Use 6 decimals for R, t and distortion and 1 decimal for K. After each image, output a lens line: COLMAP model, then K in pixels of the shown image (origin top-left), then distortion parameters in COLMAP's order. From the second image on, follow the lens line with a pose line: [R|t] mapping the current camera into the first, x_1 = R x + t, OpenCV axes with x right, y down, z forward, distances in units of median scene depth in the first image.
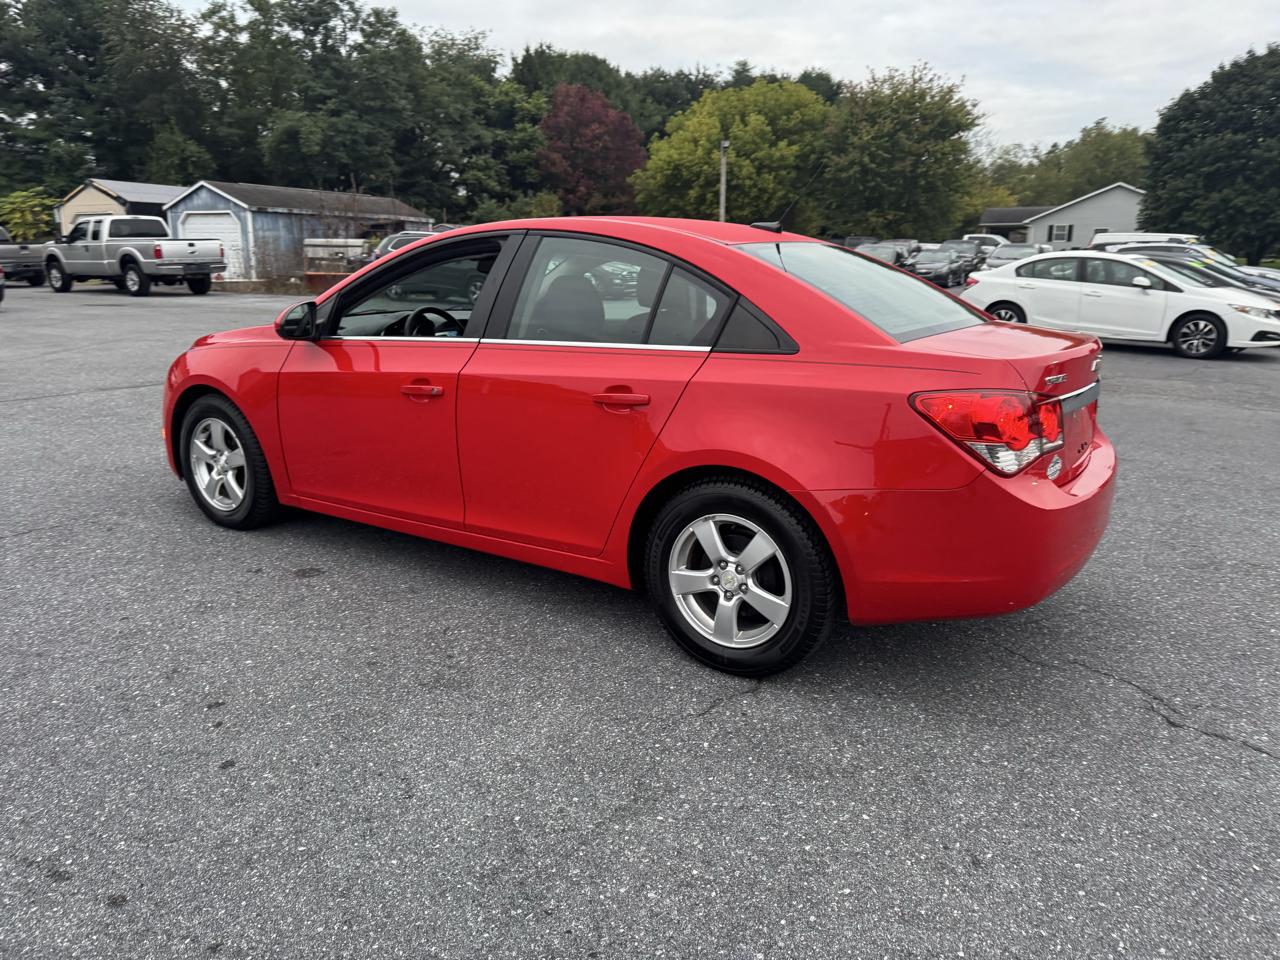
lens RADIAL K [[907.4, 0, 643.1], [0, 907.4, 478.9], [0, 0, 1]] dist [0.033362, -0.037975]
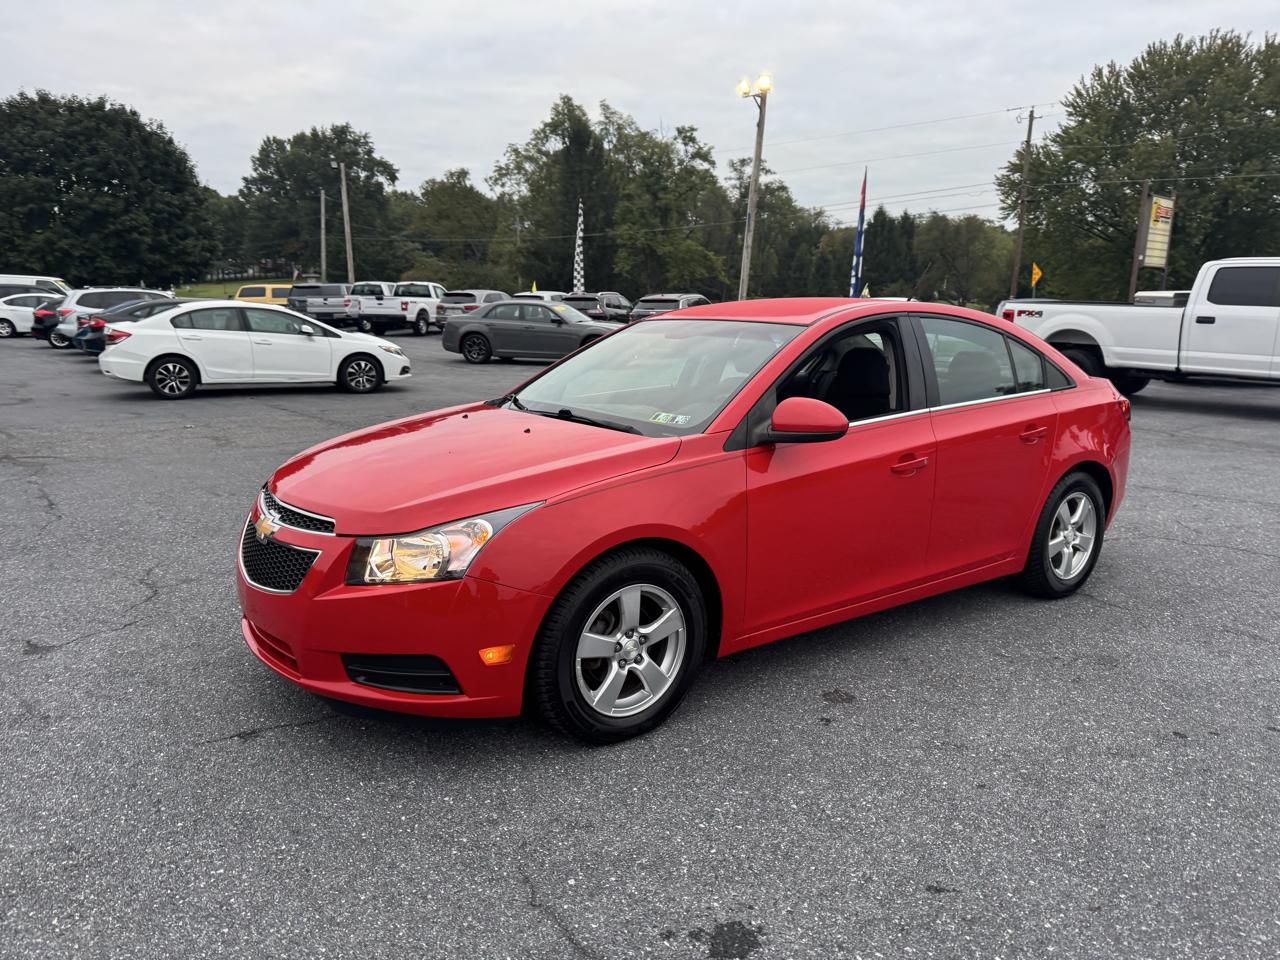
lens RADIAL K [[907.4, 0, 665.6], [0, 907.4, 480.0], [0, 0, 1]] dist [0.033362, -0.037975]
pose [[0.334237, -0.182865, 0.924579, -0.100852], [0.218675, 0.969273, 0.112653, -0.019878], [-0.916770, 0.164529, 0.363955, 0.067136]]
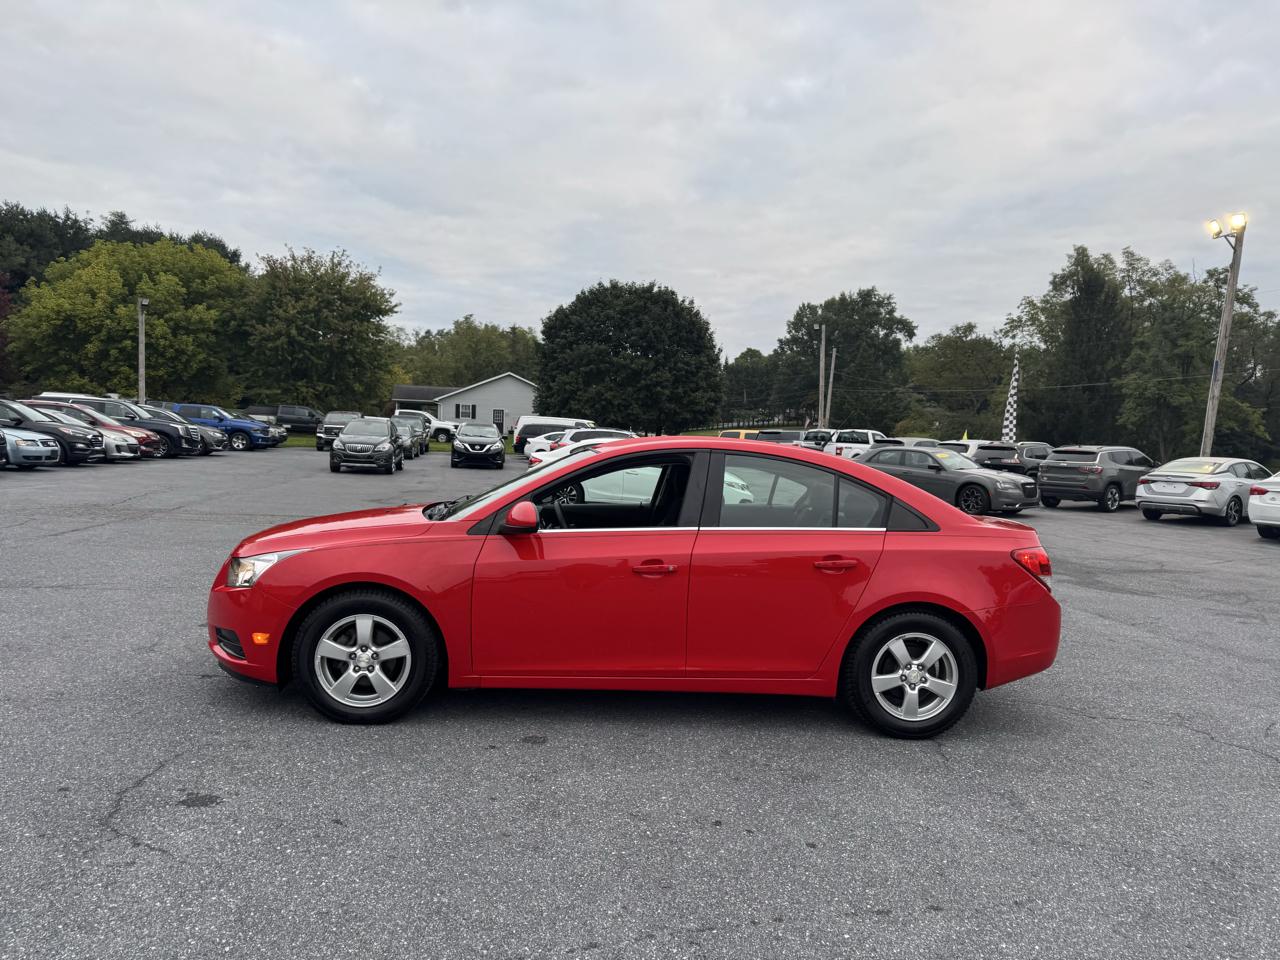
lens RADIAL K [[907.4, 0, 652.1], [0, 907.4, 482.9], [0, 0, 1]] dist [0.033362, -0.037975]
pose [[0.787983, -0.002650, 0.615692, -0.078941], [0.109766, 0.984575, -0.136245, -0.003331], [-0.605834, 0.174941, 0.776119, -0.000702]]
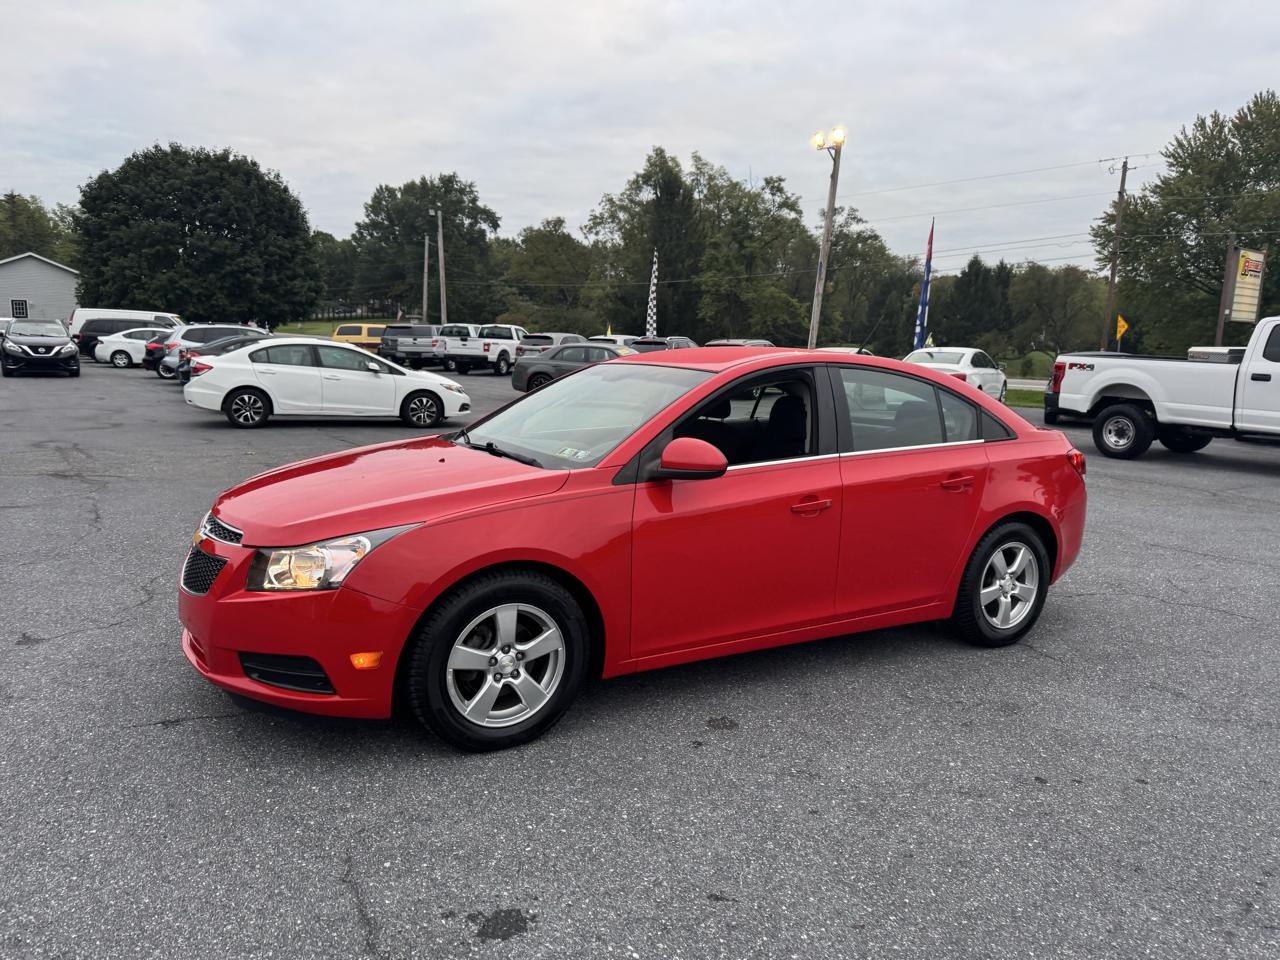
lens RADIAL K [[907.4, 0, 661.5], [0, 907.4, 475.9], [0, 0, 1]] dist [0.033362, -0.037975]
pose [[0.429587, -0.121576, 0.894804, -0.099962], [0.190285, 0.980834, 0.041911, -0.016360], [-0.882750, 0.152263, 0.444487, 0.050921]]
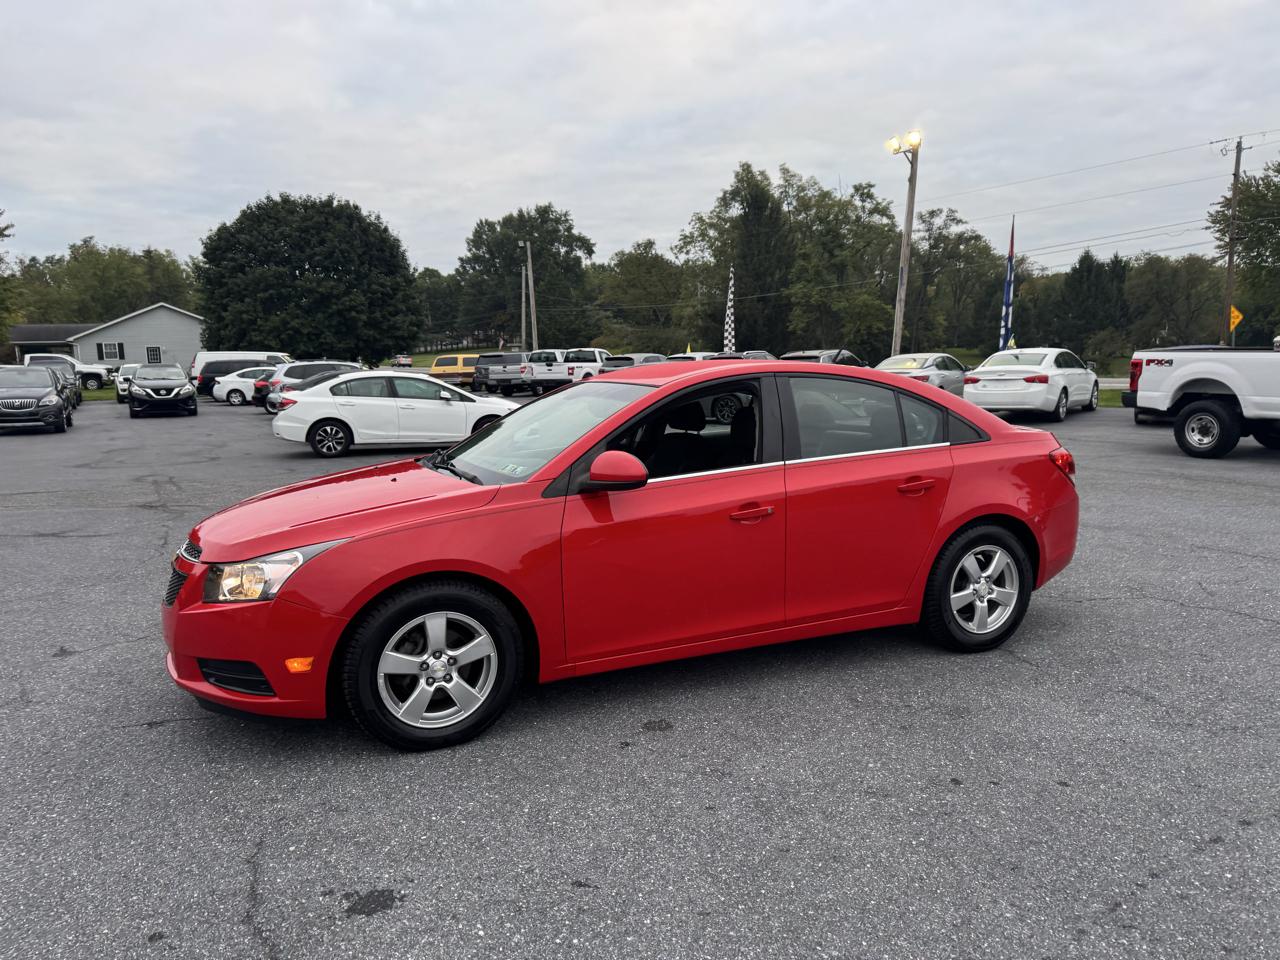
lens RADIAL K [[907.4, 0, 653.0], [0, 907.4, 483.2], [0, 0, 1]] dist [0.033362, -0.037975]
pose [[0.532596, -0.126764, 0.836823, -0.095475], [0.223309, 0.974732, 0.005530, -0.012801], [-0.816379, 0.183924, 0.547446, 0.036547]]
